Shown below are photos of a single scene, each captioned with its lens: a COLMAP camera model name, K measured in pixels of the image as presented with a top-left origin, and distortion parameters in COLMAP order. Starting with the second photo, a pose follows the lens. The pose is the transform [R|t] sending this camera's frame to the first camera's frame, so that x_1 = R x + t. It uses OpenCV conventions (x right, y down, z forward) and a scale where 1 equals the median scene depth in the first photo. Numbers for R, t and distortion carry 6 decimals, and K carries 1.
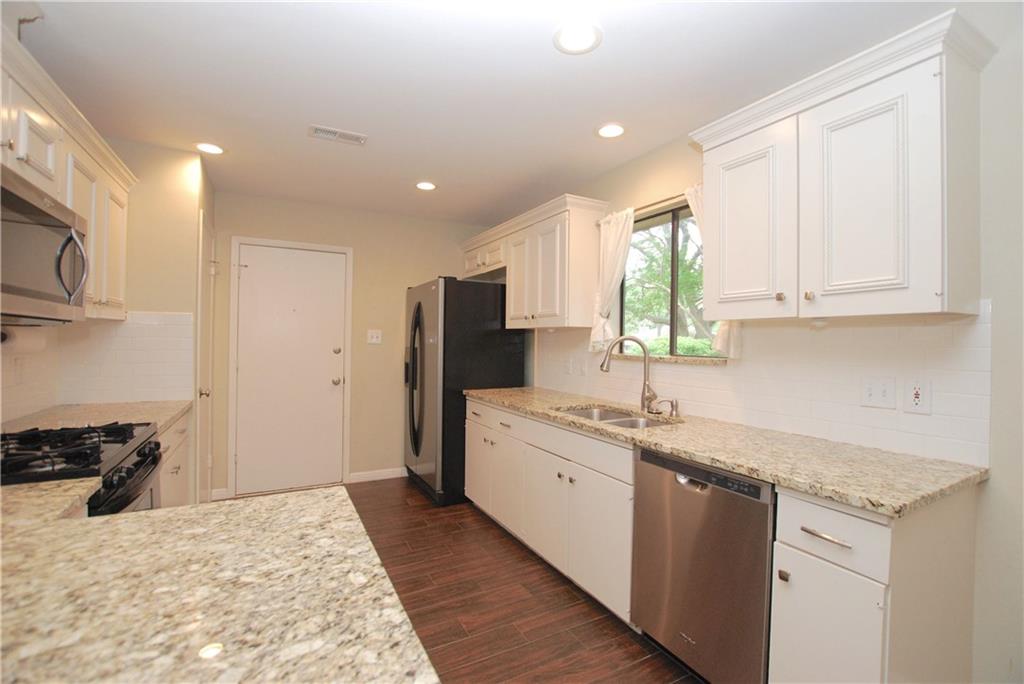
lens RADIAL K [[449.3, 0, 512.0], [0, 449.3, 342.0], [0, 0, 1]] dist [-0.026657, 0.000223]
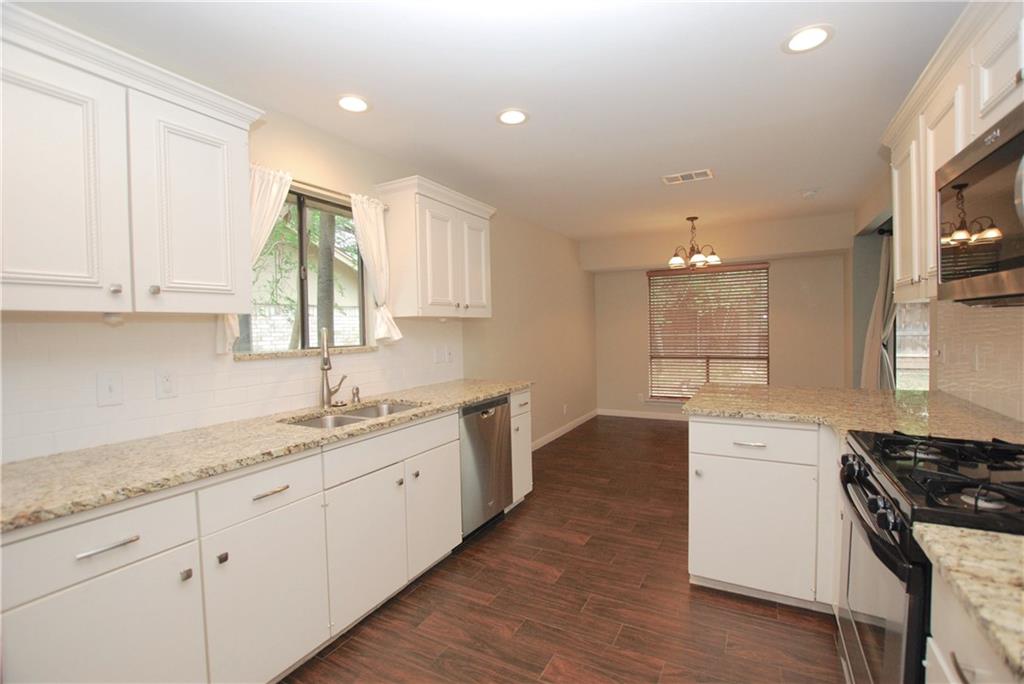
lens RADIAL K [[448.0, 0, 511.4], [0, 448.0, 354.5], [0, 0, 1]] dist [-0.026240, 0.000231]
pose [[-0.538564, -0.038977, 0.841682, -0.691249], [0.024569, 0.997778, 0.061926, -0.006423], [-0.842226, 0.054030, -0.536410, 1.170747]]
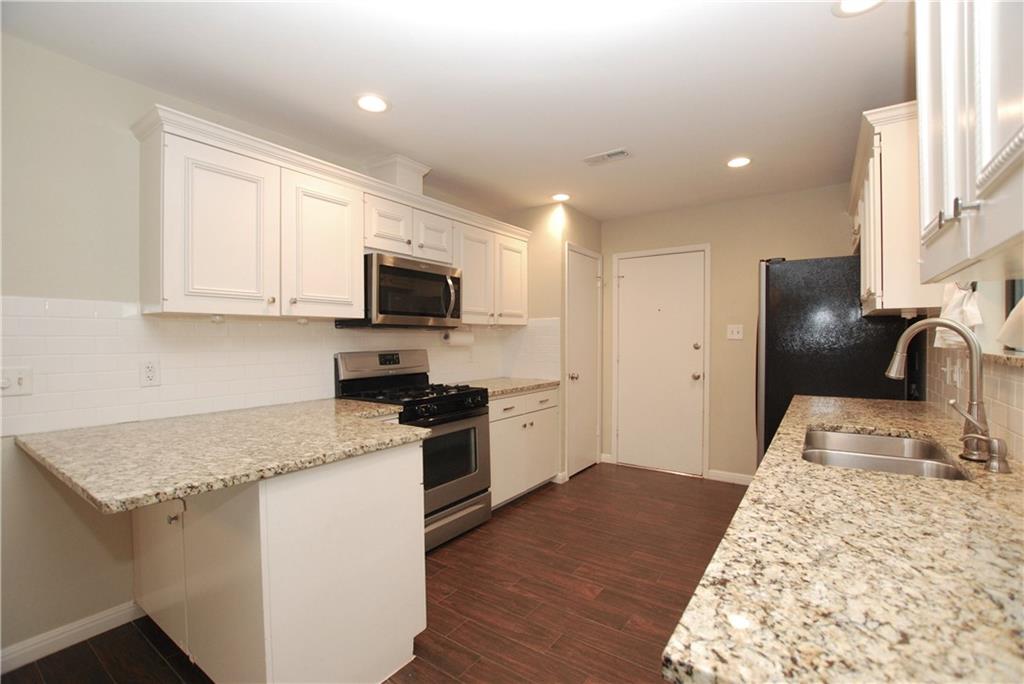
lens RADIAL K [[449.3, 0, 512.0], [0, 449.3, 342.0], [0, 0, 1]] dist [-0.026657, 0.000223]
pose [[0.454193, -0.006576, -0.890879, 0.519903], [0.012578, 0.999920, -0.000968, 0.008174], [0.890815, -0.010766, 0.454239, 0.253169]]
